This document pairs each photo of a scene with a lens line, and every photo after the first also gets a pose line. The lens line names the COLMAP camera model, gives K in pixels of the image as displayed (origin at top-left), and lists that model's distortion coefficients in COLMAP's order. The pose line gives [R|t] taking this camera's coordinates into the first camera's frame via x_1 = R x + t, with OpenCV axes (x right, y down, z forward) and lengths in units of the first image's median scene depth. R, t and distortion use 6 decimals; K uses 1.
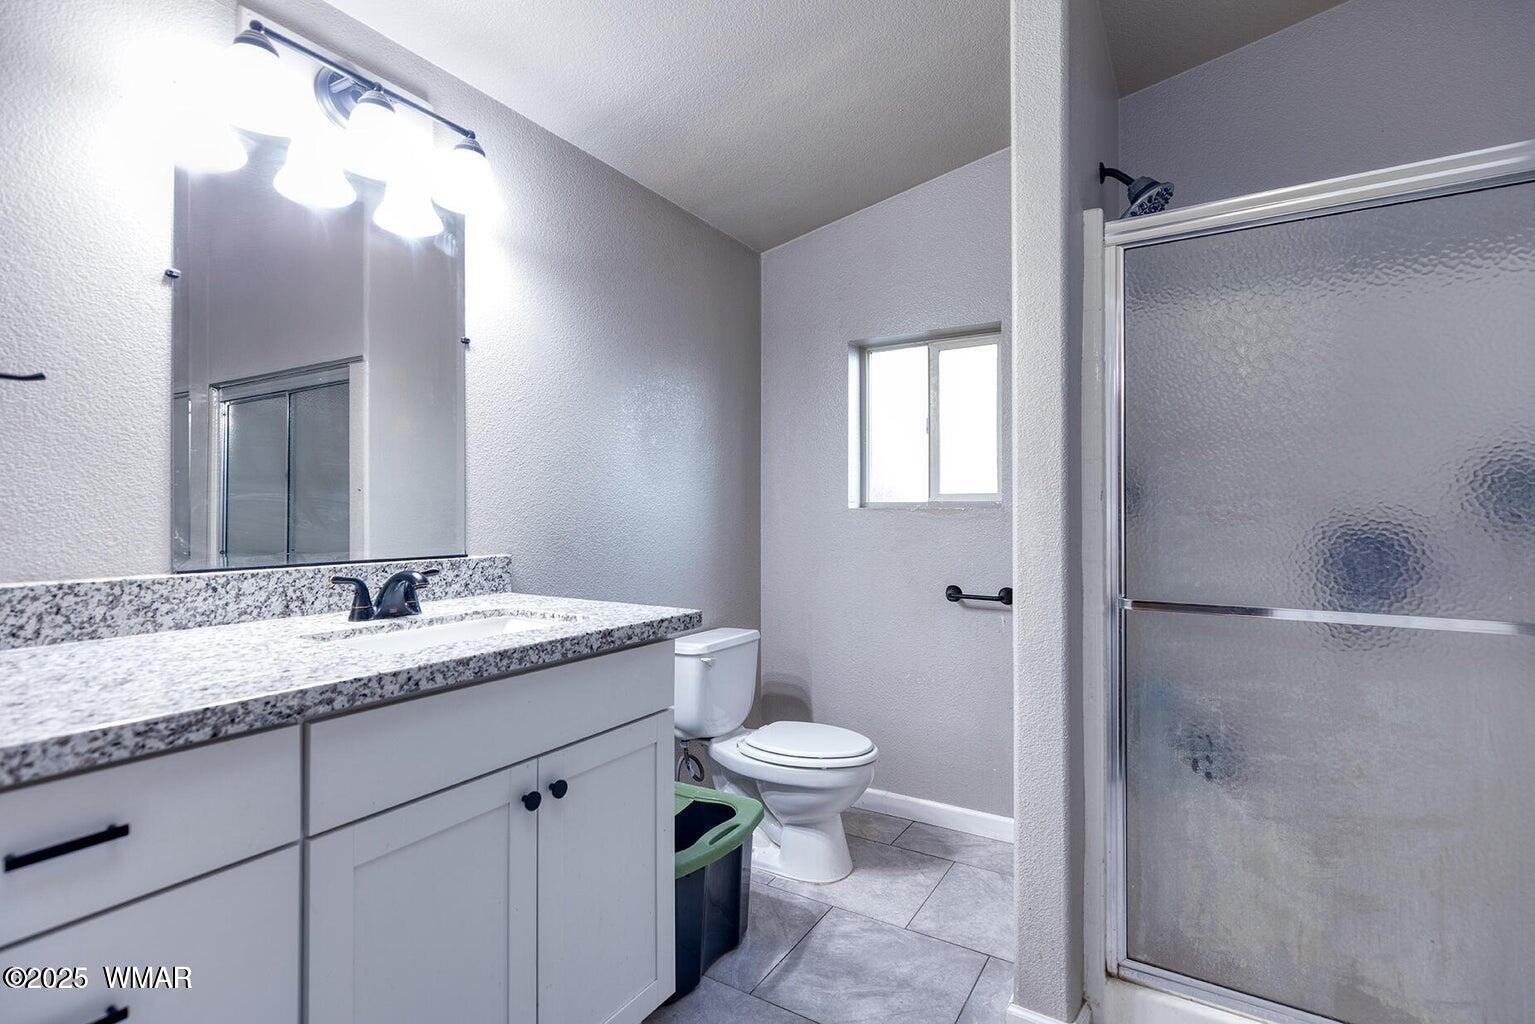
lens RADIAL K [[684.6, 0, 761.0], [0, 684.6, 508.7], [0, 0, 1]] dist [0.006812, 0.000270]
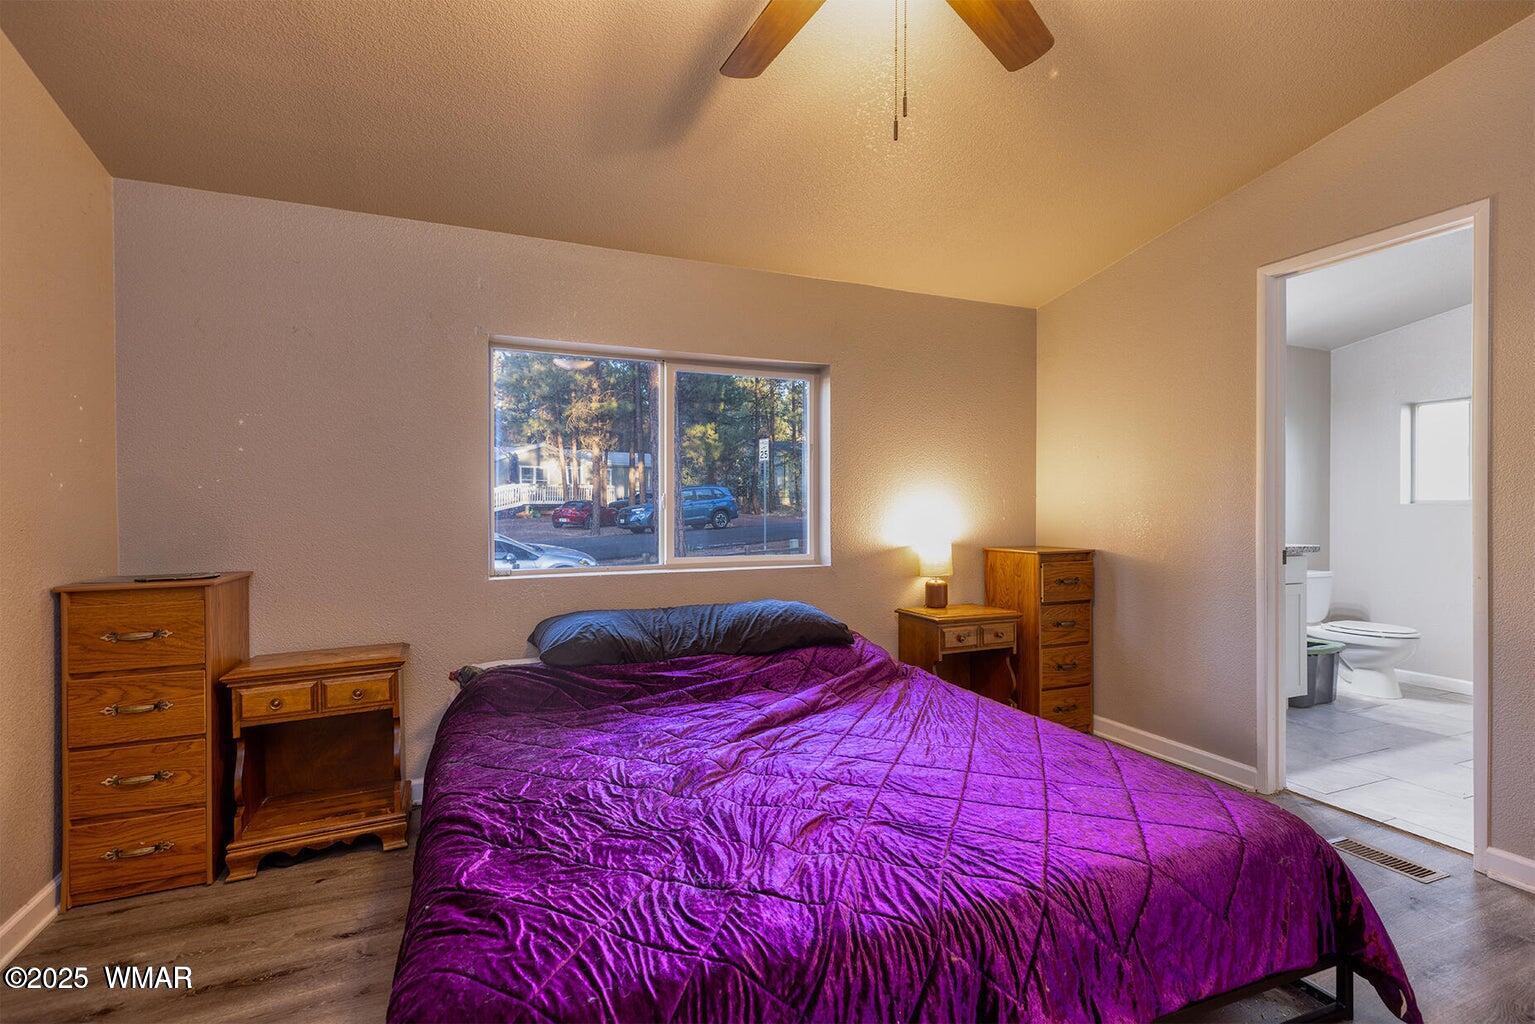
lens RADIAL K [[684.6, 0, 761.0], [0, 684.6, 508.7], [0, 0, 1]] dist [0.006812, 0.000270]
pose [[0.818283, 0.006836, -0.574776, -0.182578], [-0.004543, 0.999975, 0.005424, 0.013092], [0.574798, -0.001827, 0.818293, -1.273650]]
